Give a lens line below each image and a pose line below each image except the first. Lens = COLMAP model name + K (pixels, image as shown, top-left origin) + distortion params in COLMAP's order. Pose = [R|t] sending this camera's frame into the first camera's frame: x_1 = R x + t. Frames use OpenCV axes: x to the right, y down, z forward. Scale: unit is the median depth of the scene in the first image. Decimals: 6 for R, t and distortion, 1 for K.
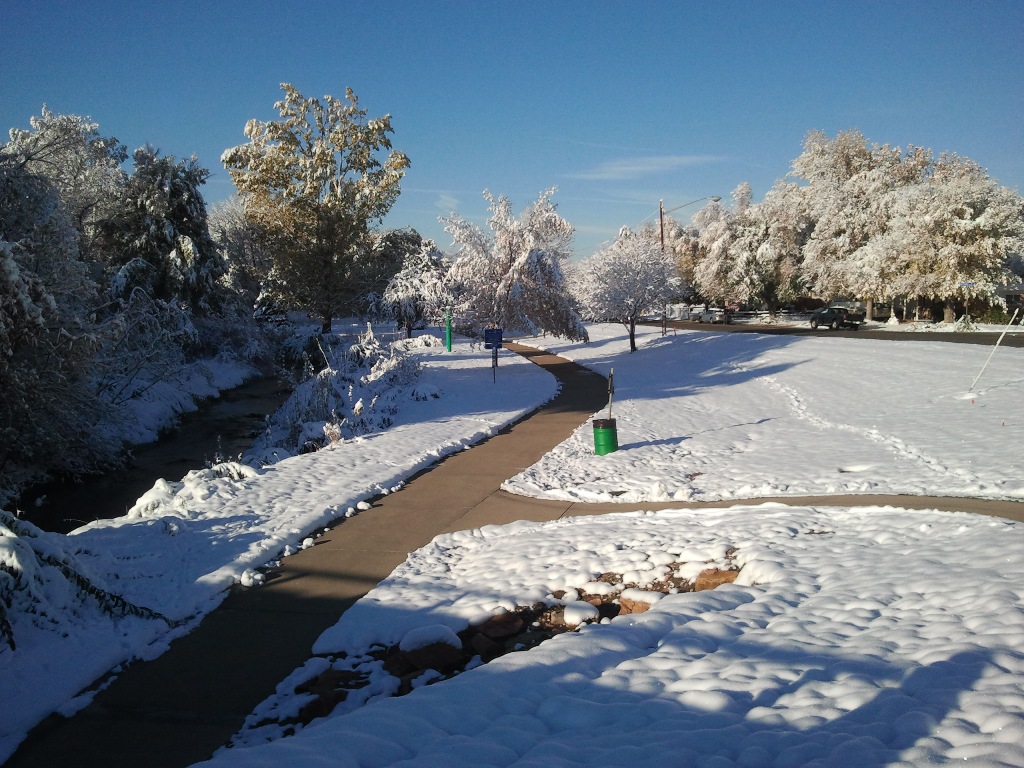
lens RADIAL K [[1279.9, 0, 512.0], [0, 1279.9, 384.0], [0, 0, 1]] dist [0.004010, 0.001170]
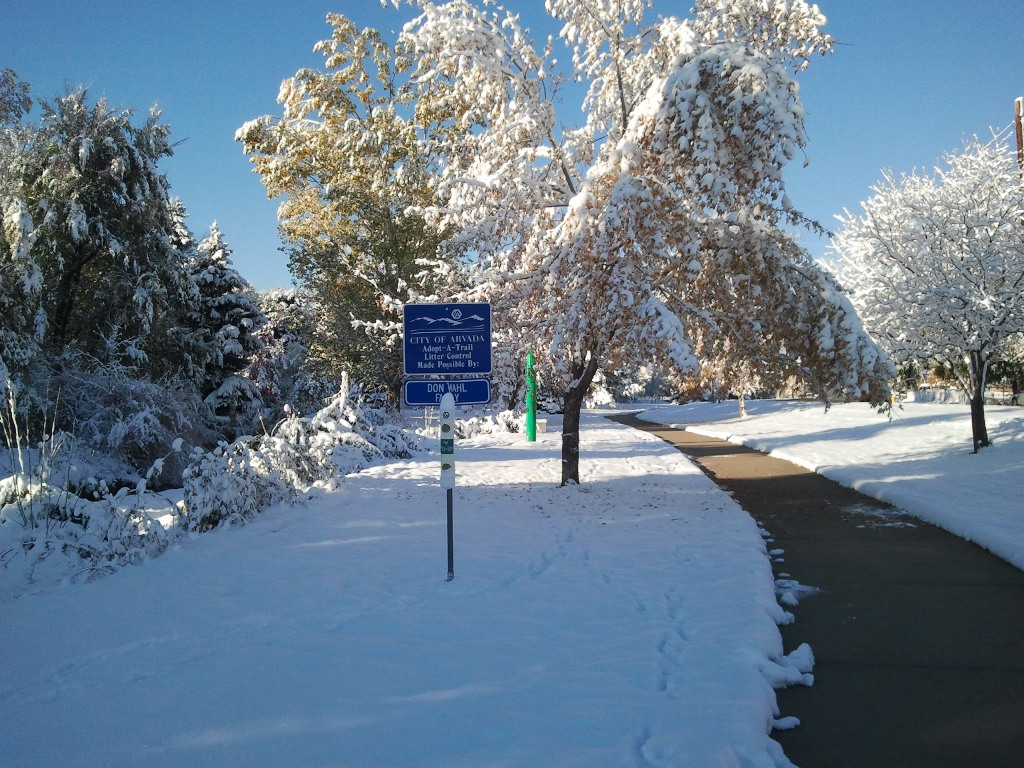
lens RADIAL K [[1279.9, 0, 512.0], [0, 1279.9, 384.0], [0, 0, 1]] dist [0.004010, 0.001170]
pose [[0.986624, 0.014792, -0.162343, 0.014637], [-0.027611, 0.996649, -0.076994, -0.008364], [0.160660, 0.080447, 0.983726, 0.435381]]
